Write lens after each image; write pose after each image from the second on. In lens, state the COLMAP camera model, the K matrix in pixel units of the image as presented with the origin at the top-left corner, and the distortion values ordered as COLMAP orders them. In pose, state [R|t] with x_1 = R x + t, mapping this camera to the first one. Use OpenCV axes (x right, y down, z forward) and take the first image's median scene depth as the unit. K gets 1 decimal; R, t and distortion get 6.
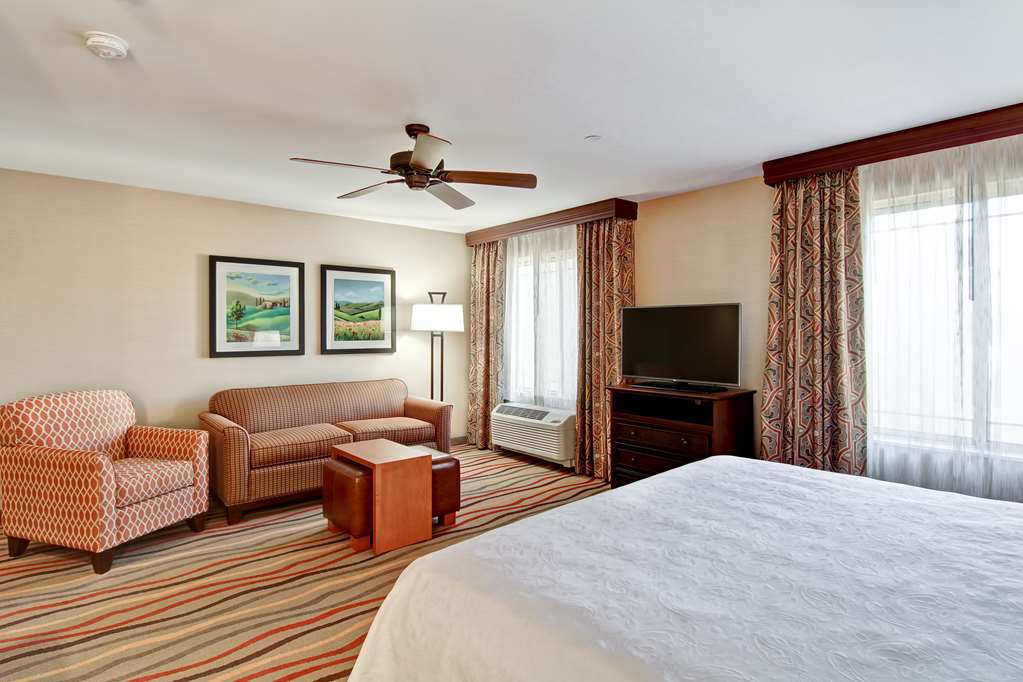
lens RADIAL K [[535.0, 0, 501.3], [0, 535.0, 335.2], [0, 0, 1]] dist [0.001176, -0.004474]
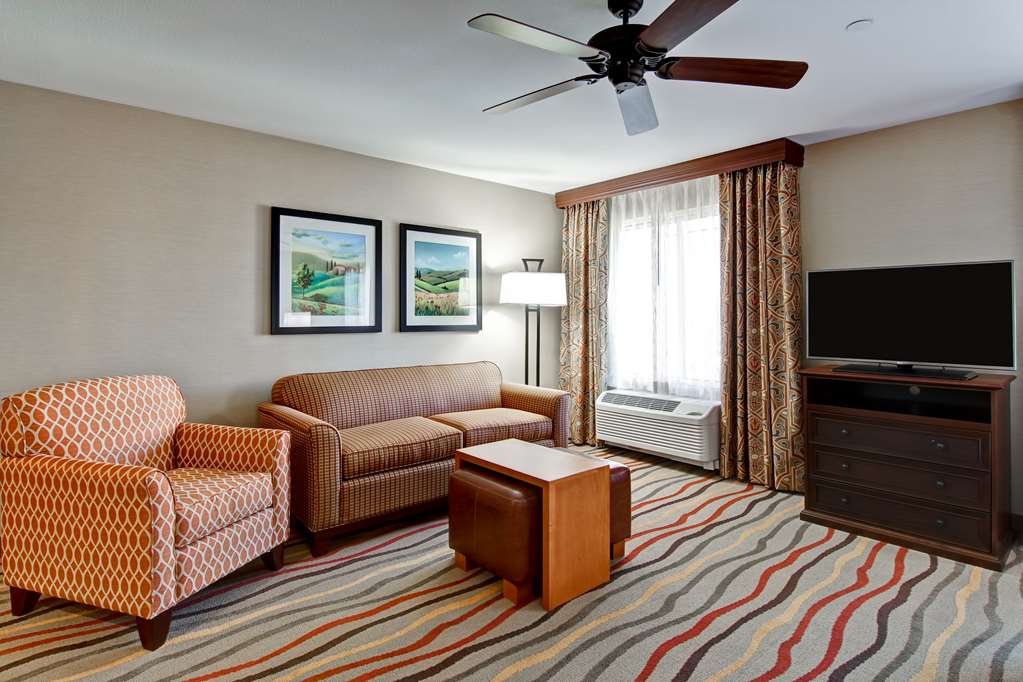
lens RADIAL K [[535.0, 0, 526.8], [0, 535.0, 310.9], [0, 0, 1]] dist [0.001176, -0.004474]
pose [[0.999648, 0.003397, 0.026302, -0.193942], [-0.002971, 0.999864, -0.016236, 0.019761], [-0.026354, 0.016152, 0.999522, 0.201927]]
